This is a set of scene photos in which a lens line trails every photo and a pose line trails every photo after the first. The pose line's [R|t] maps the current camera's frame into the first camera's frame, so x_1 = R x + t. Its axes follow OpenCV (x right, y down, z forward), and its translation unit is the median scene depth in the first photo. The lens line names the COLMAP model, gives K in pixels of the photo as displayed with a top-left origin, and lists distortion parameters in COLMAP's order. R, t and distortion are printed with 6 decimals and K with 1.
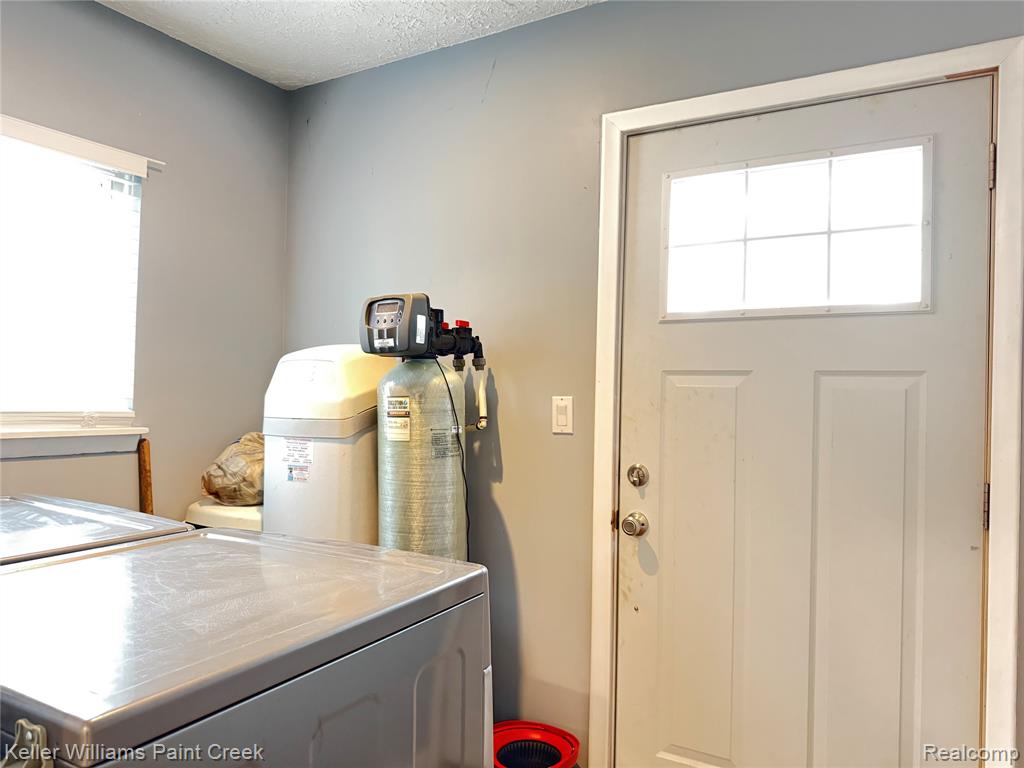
lens RADIAL K [[716.8, 0, 510.9], [0, 716.8, 386.6], [0, 0, 1]] dist [-0.005498, -0.030538]
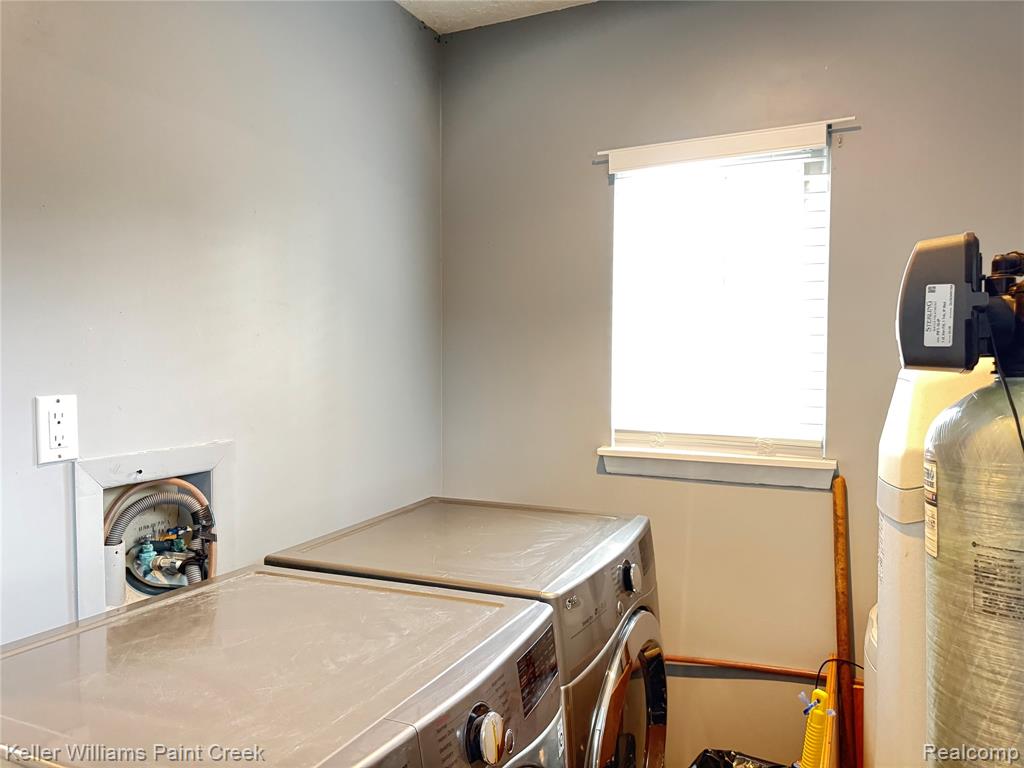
lens RADIAL K [[716.8, 0, 511.5], [0, 716.8, 385.0], [0, 0, 1]] dist [-0.005498, -0.030538]
pose [[0.075585, 0.003243, -0.997134, 0.257860], [0.011298, 0.999928, 0.004109, -0.035731], [0.997075, -0.011576, 0.075543, 0.599142]]
